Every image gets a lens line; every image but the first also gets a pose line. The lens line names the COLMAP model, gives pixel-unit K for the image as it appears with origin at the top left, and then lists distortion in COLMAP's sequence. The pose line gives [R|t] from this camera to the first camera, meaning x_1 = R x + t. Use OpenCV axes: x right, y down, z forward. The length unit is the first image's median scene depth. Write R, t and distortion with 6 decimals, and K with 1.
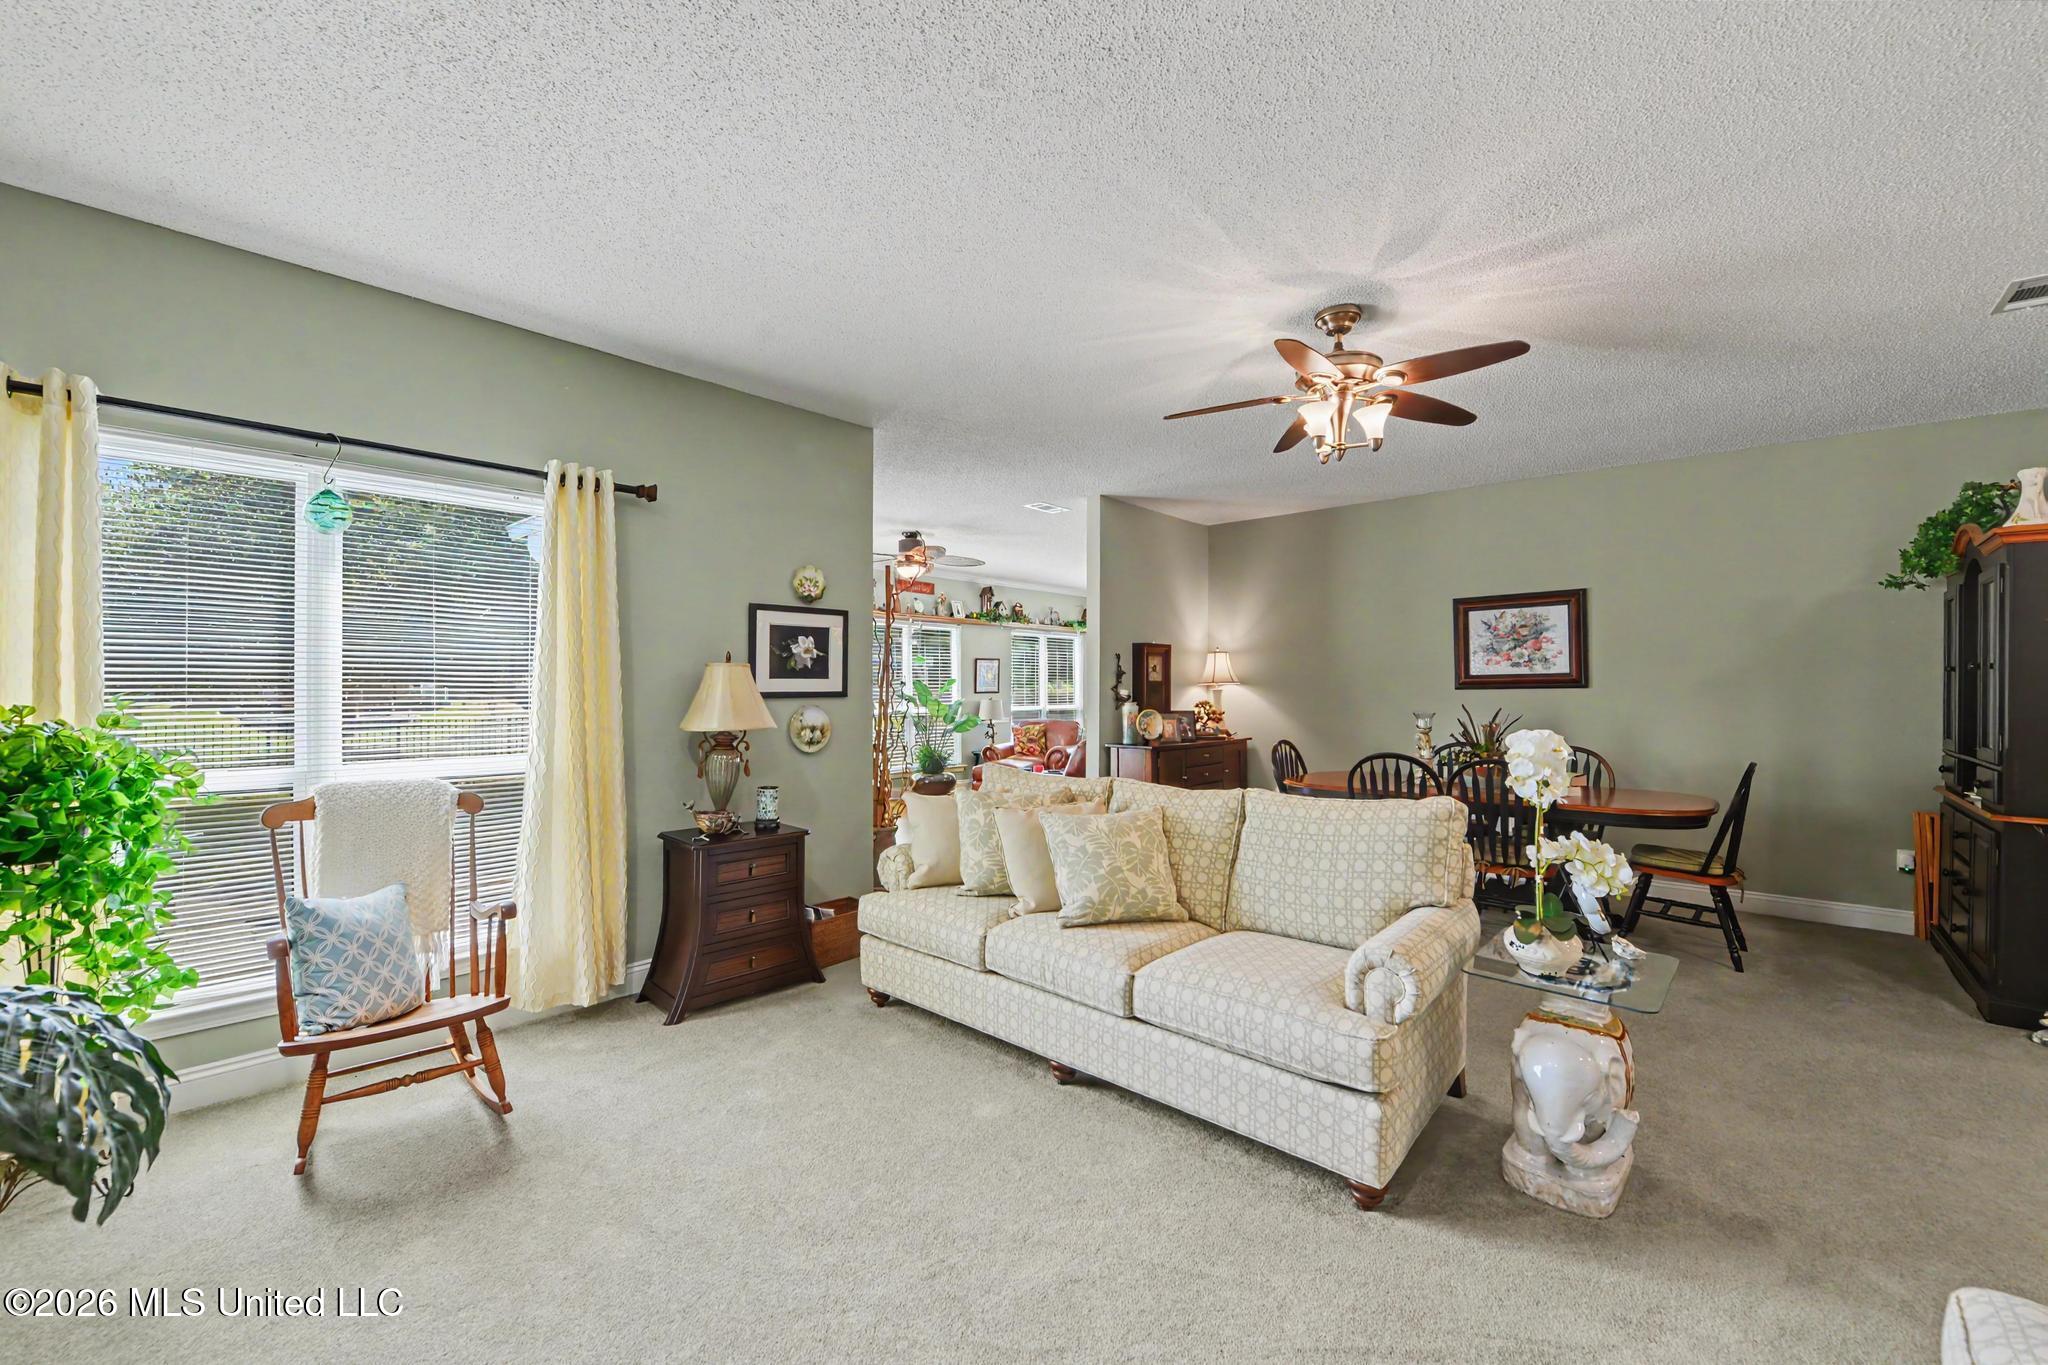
lens RADIAL K [[829.2, 0, 1021.7], [0, 829.2, 690.2], [0, 0, 1]] dist [-0.001326, -0.000107]
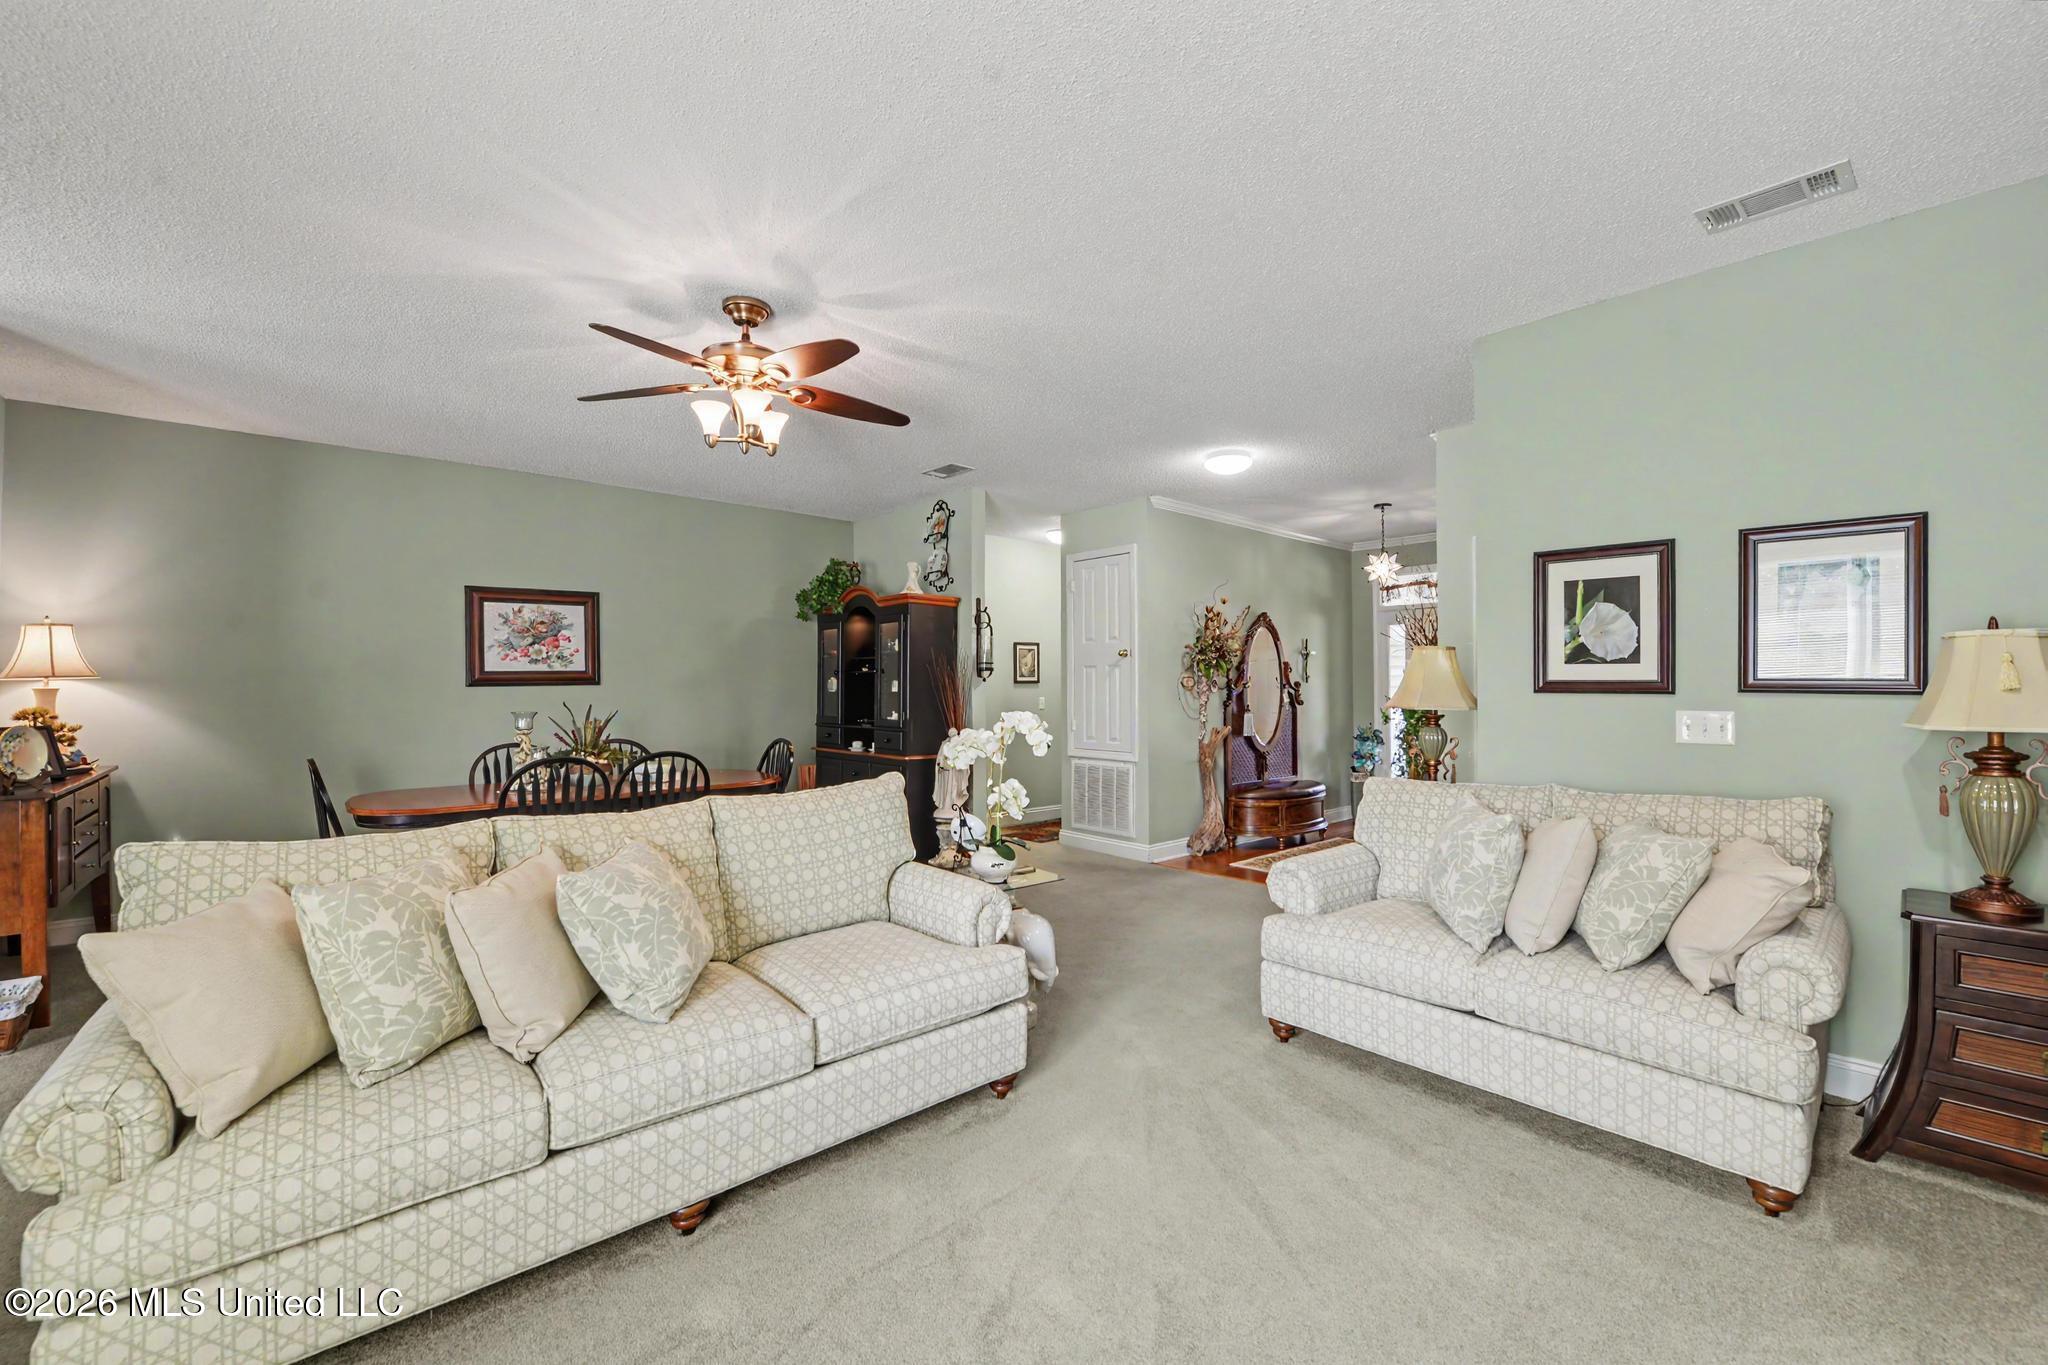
lens RADIAL K [[835.9, 0, 1024.0], [0, 835.9, 682.5], [0, 0, 1]] dist [-0.013205, -0.000347]
pose [[0.099002, 0.003216, 0.995082, -0.423144], [0.006881, 0.999969, -0.003917, 0.002566], [-0.995063, 0.007235, 0.098977, 0.424514]]
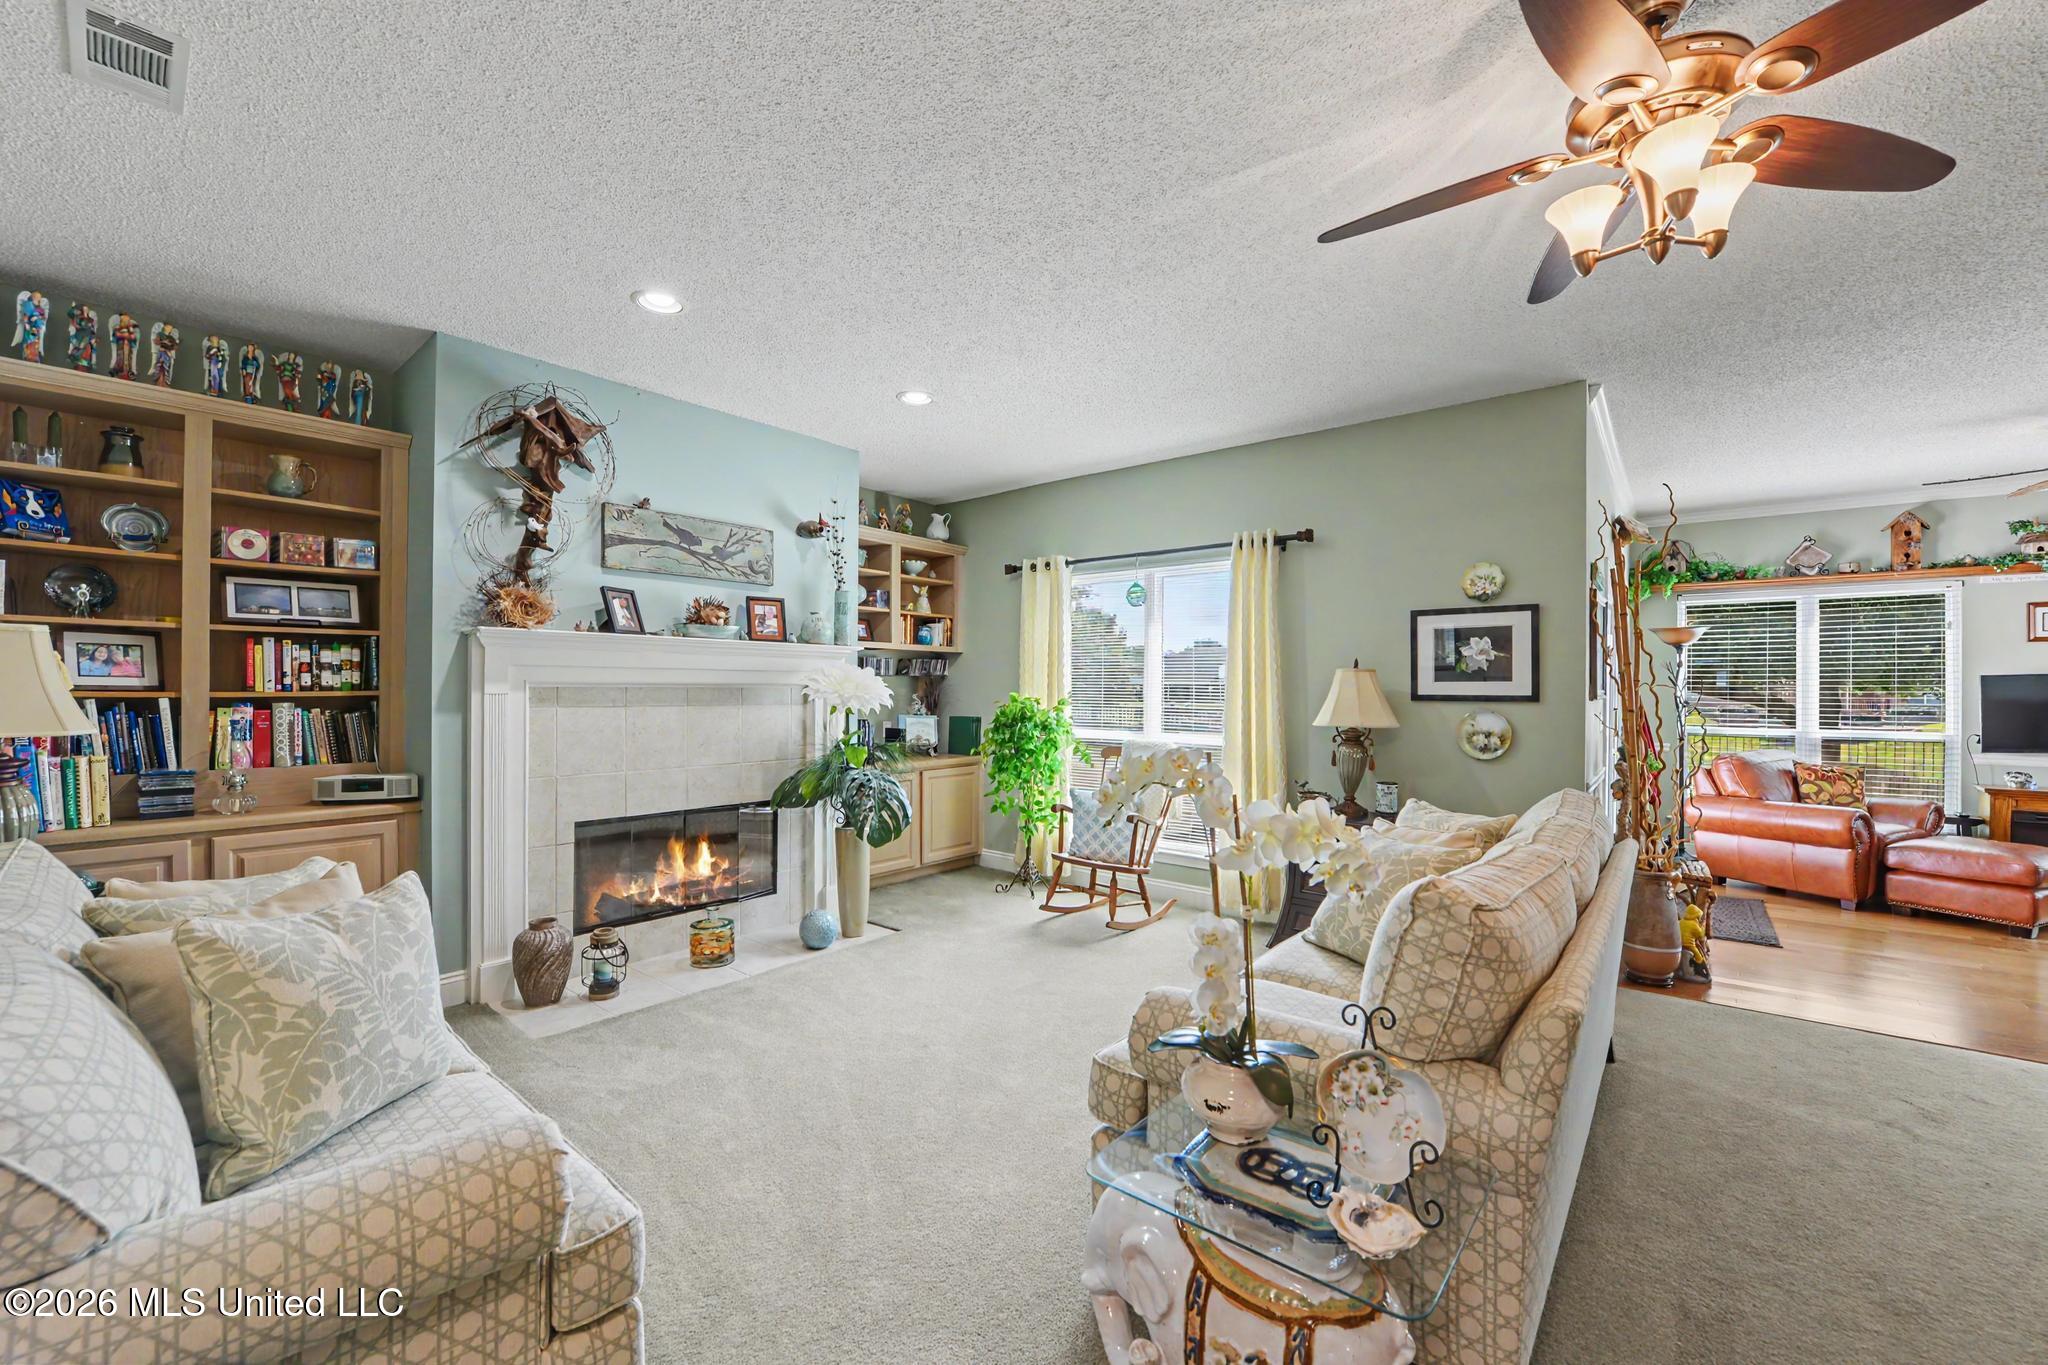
lens RADIAL K [[829.2, 0, 1021.7], [0, 829.2, 690.2], [0, 0, 1]] dist [-0.001326, -0.000107]
pose [[0.057953, -0.000189, -0.998319, 0.655154], [-0.012343, 0.999923, -0.000905, 0.003383], [0.998243, 0.012375, 0.057946, 0.413988]]
